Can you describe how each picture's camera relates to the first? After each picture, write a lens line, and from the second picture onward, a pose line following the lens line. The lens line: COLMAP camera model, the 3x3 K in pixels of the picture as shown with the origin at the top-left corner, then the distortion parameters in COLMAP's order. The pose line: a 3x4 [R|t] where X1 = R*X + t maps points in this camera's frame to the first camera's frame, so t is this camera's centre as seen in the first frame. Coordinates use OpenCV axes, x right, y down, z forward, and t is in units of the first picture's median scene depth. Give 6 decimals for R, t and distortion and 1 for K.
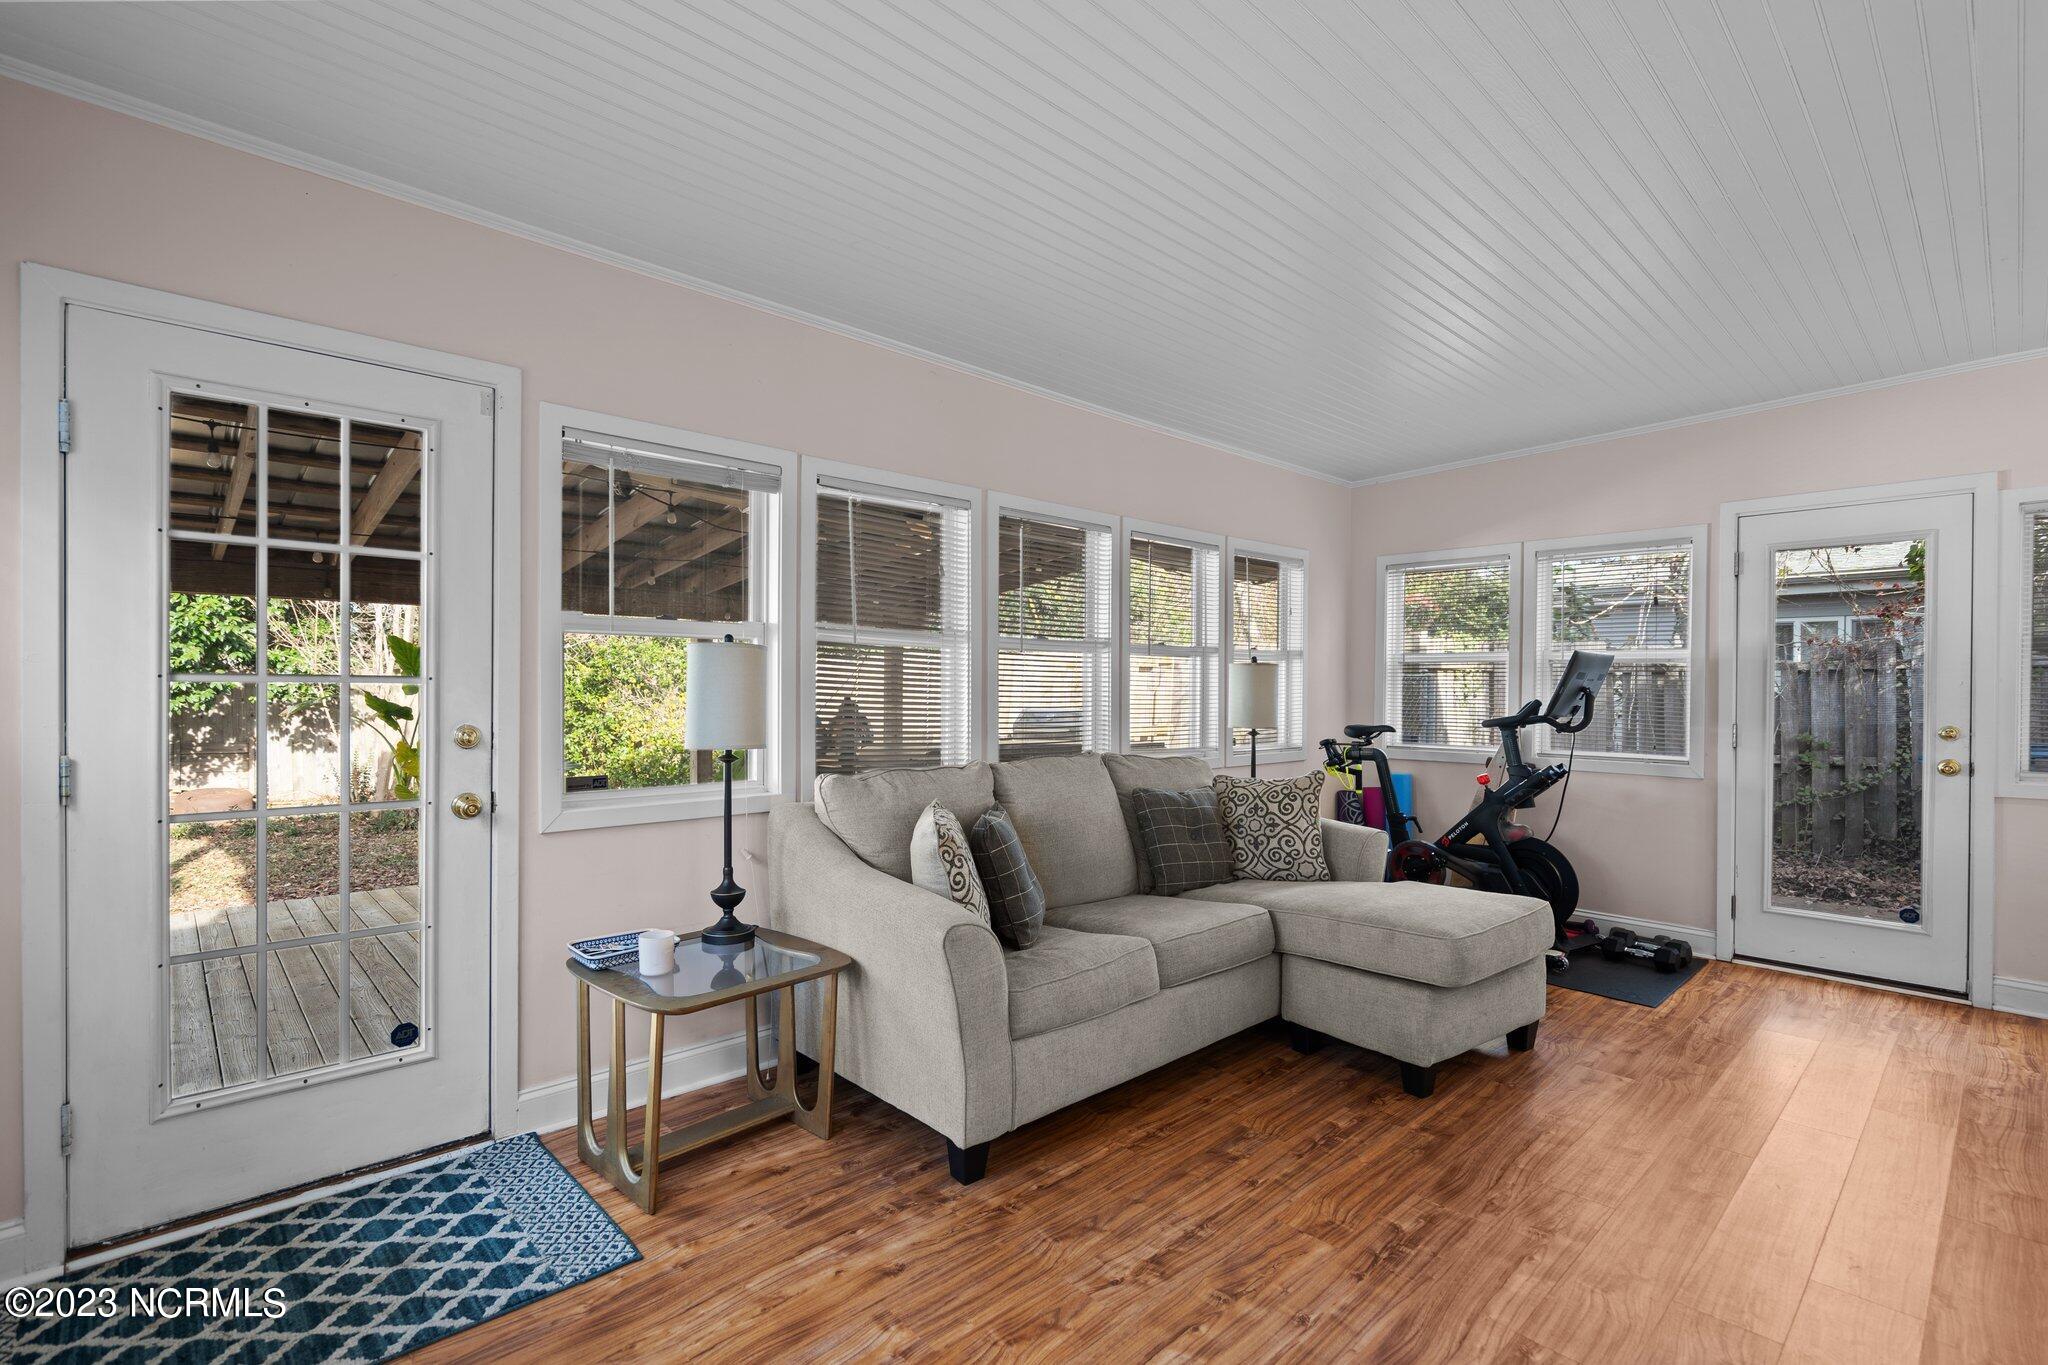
lens RADIAL K [[932.5, 0, 1021.7], [0, 932.5, 691.0], [0, 0, 1]] dist [-0.001076, -0.000146]
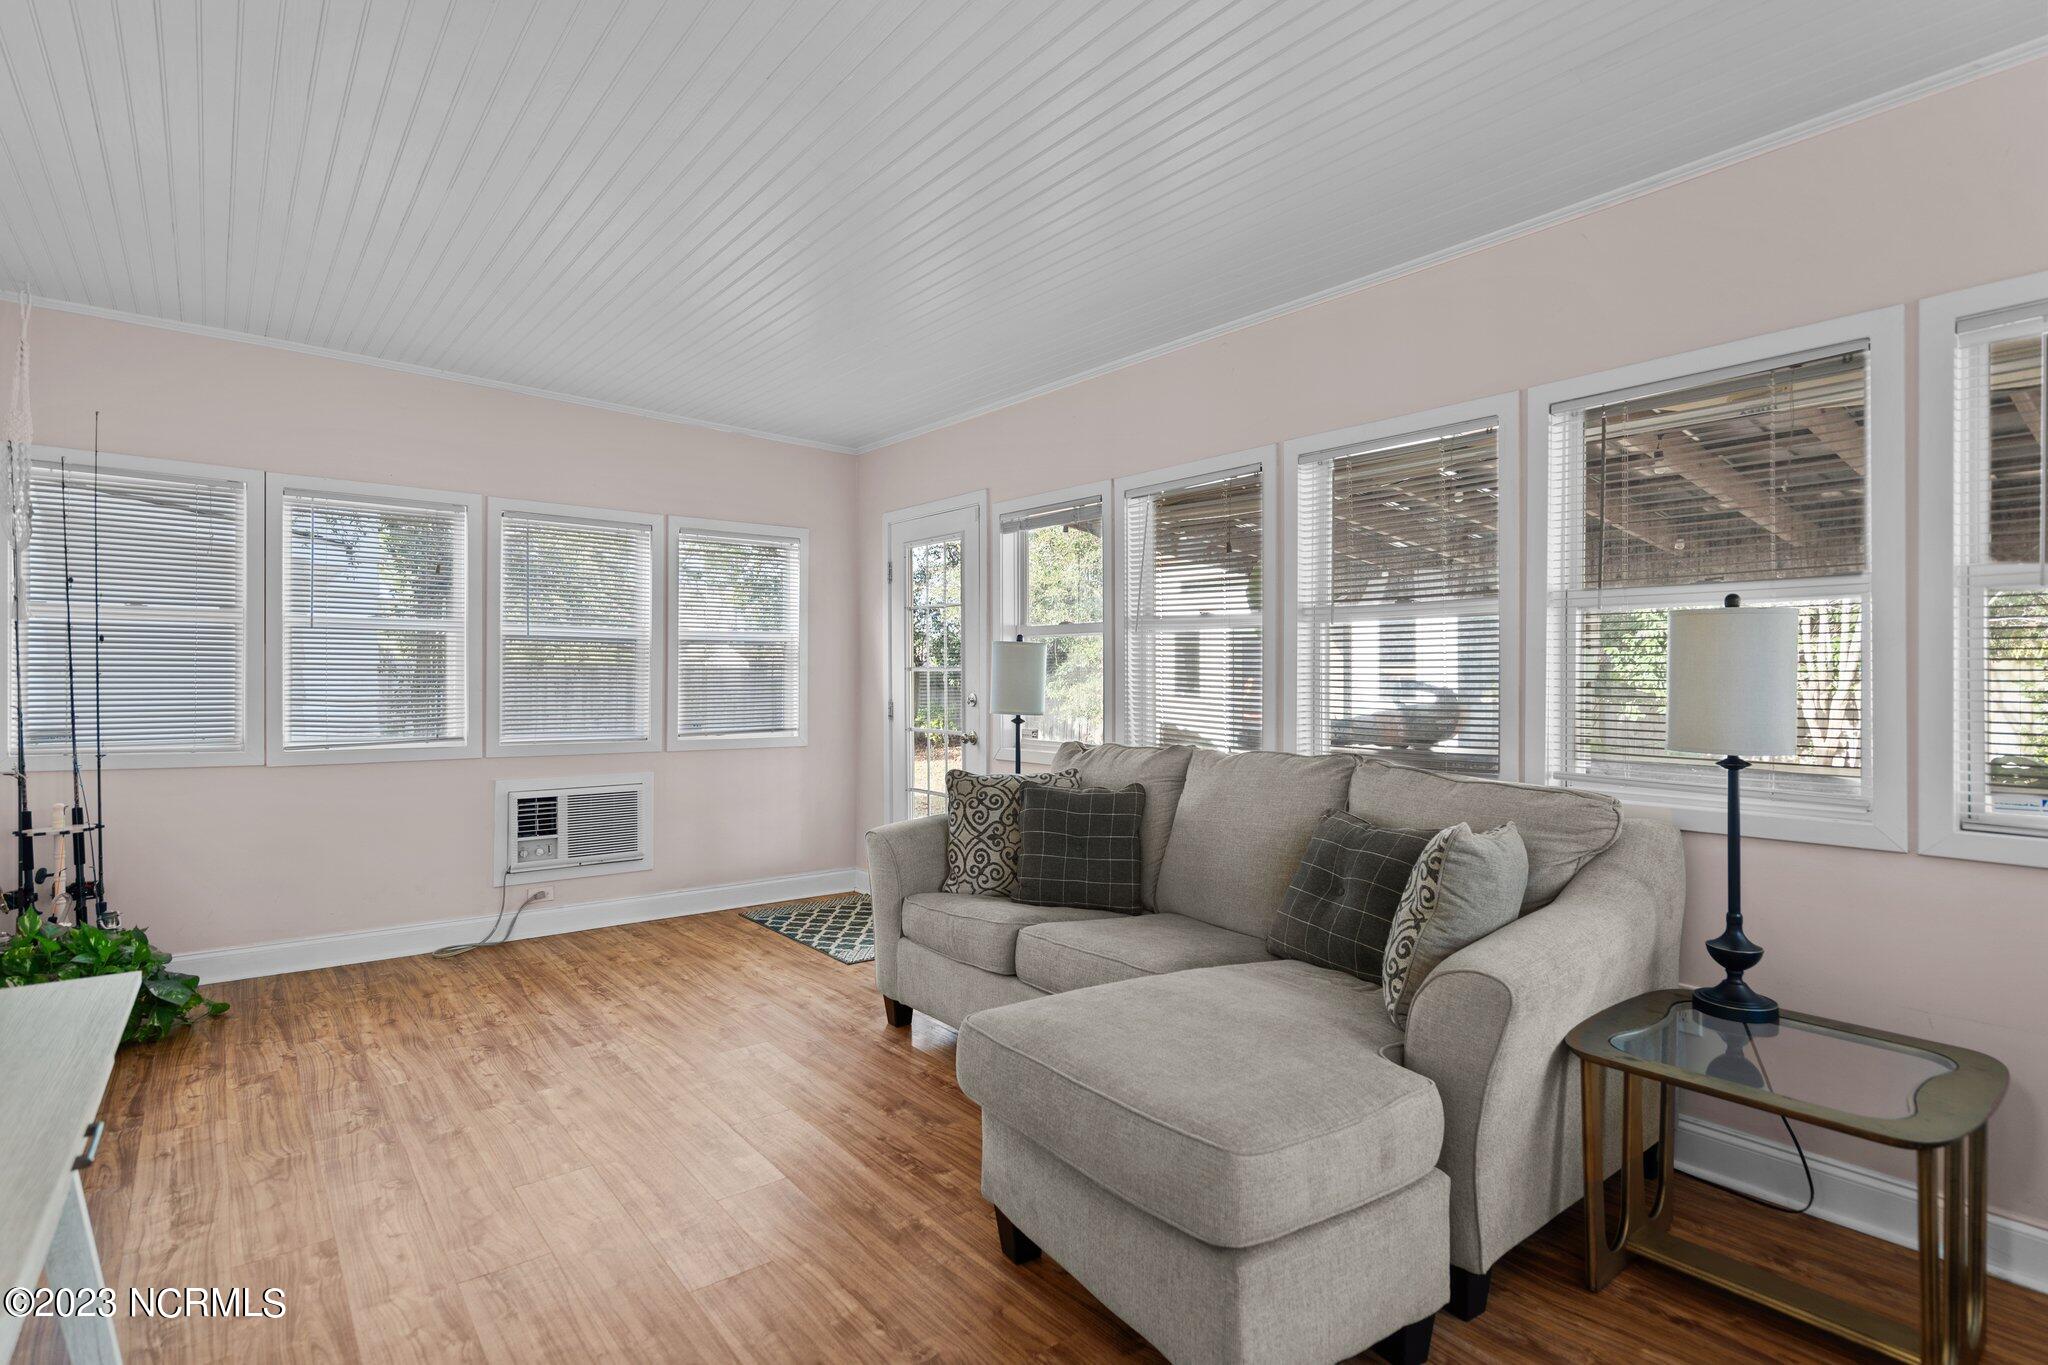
lens RADIAL K [[1008.8, 0, 1024.0], [0, 1008.8, 682.5], [0, 0, 1]] dist [-0.000206, 0.000036]
pose [[-0.064751, 0.005571, -0.997886, 0.915023], [-0.005106, 0.999969, 0.005914, 0.001881], [0.997888, 0.005478, -0.064721, 0.818823]]
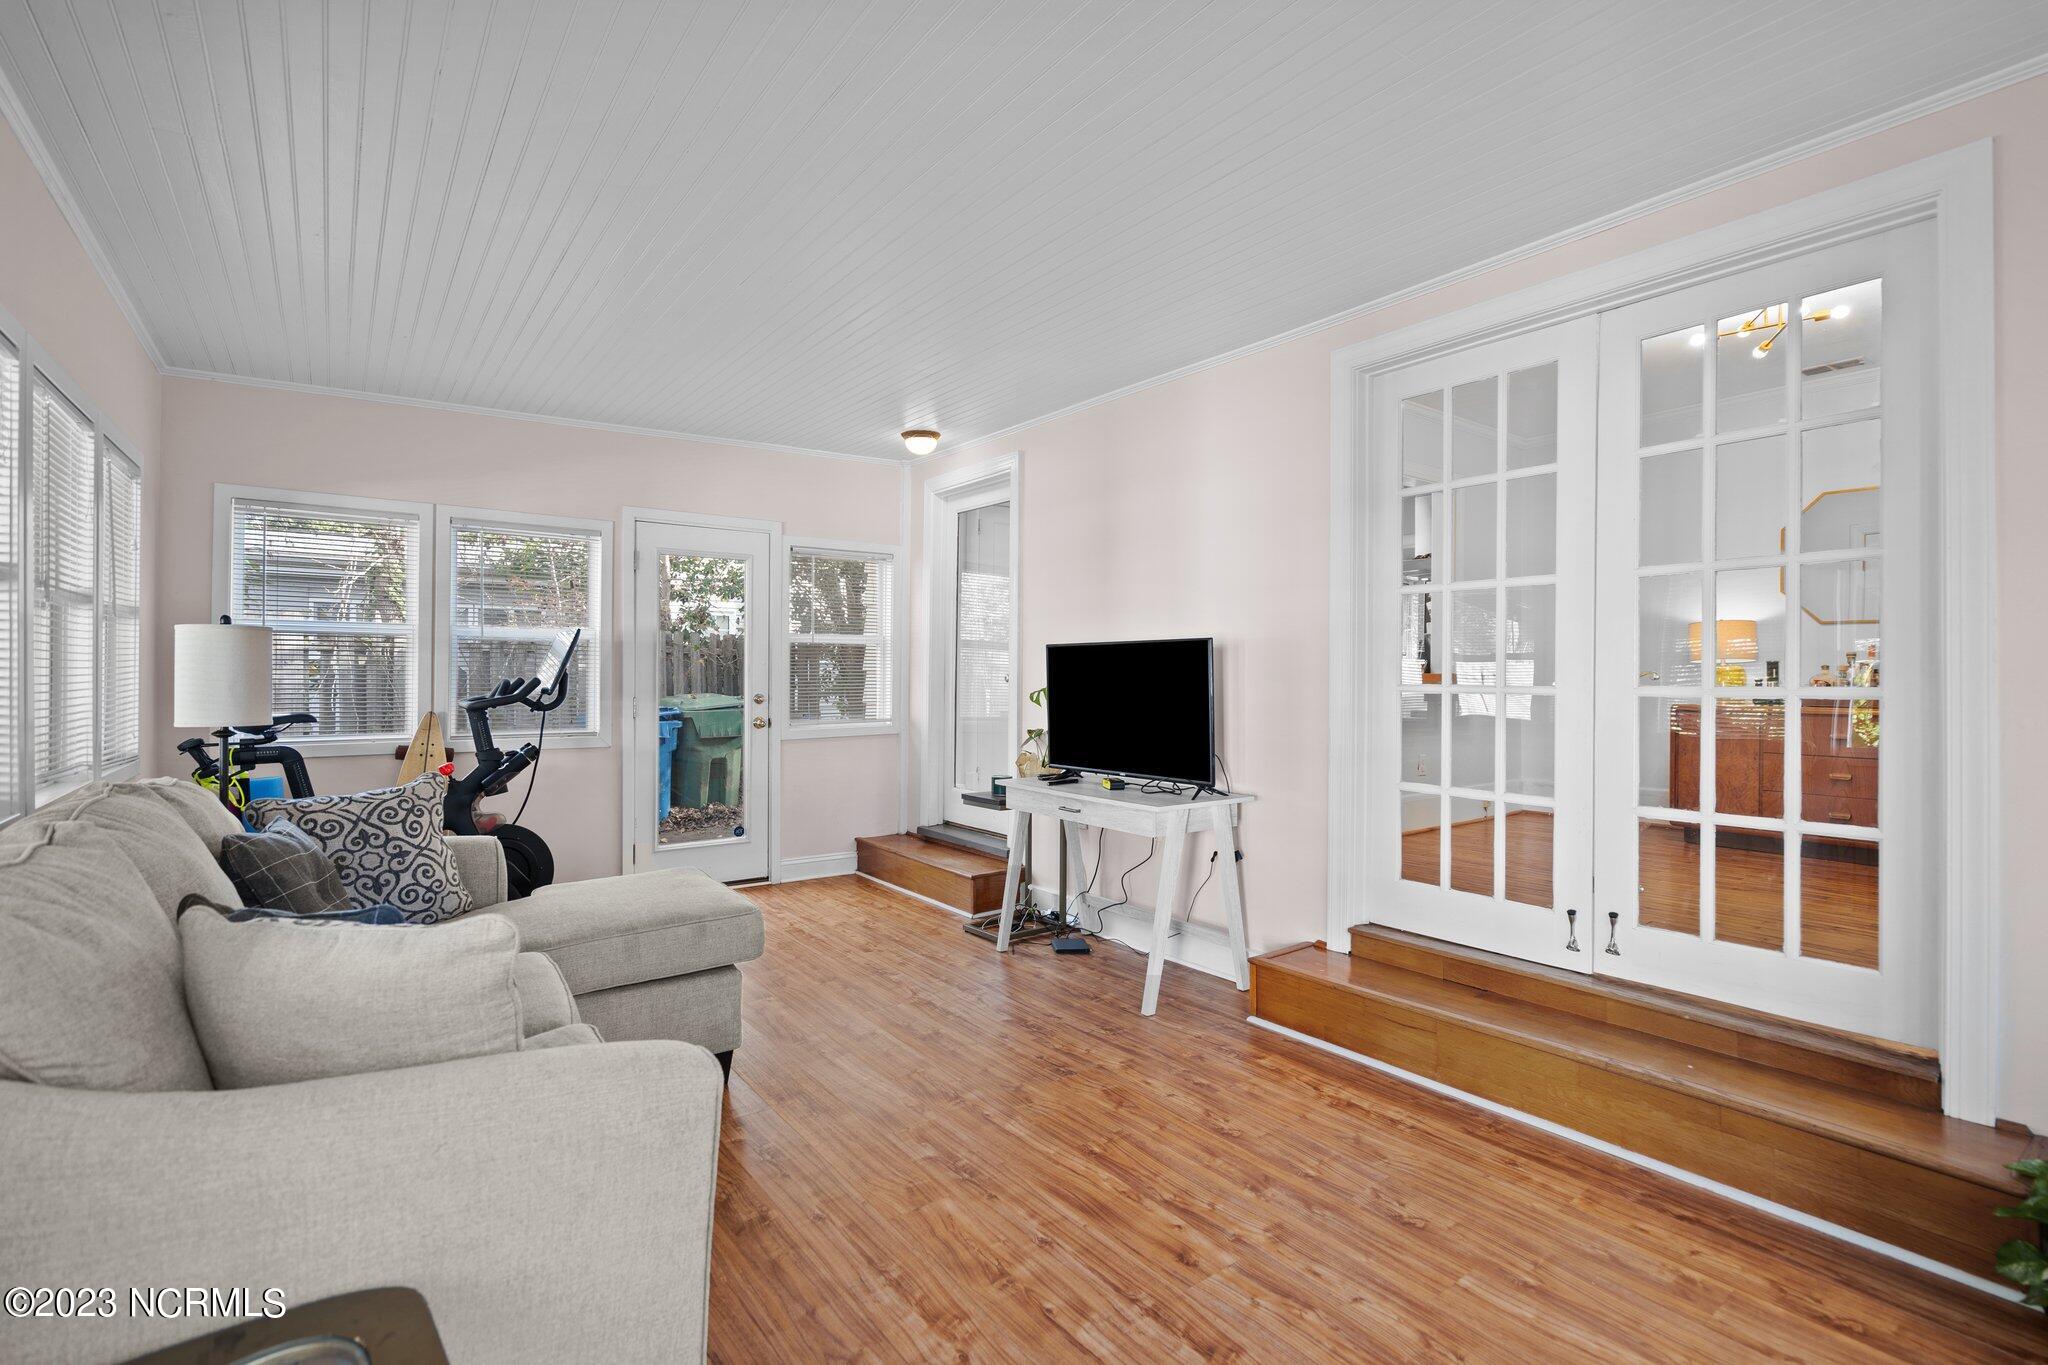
lens RADIAL K [[936.6, 0, 1005.0], [0, 936.6, 679.0], [0, 0, 1]] dist [-0.001485, -0.000024]
pose [[0.119845, -0.009123, 0.992751, -0.392582], [-0.001417, 0.999955, 0.009360, 0.000994], [-0.992792, -0.002528, 0.119827, 0.453954]]
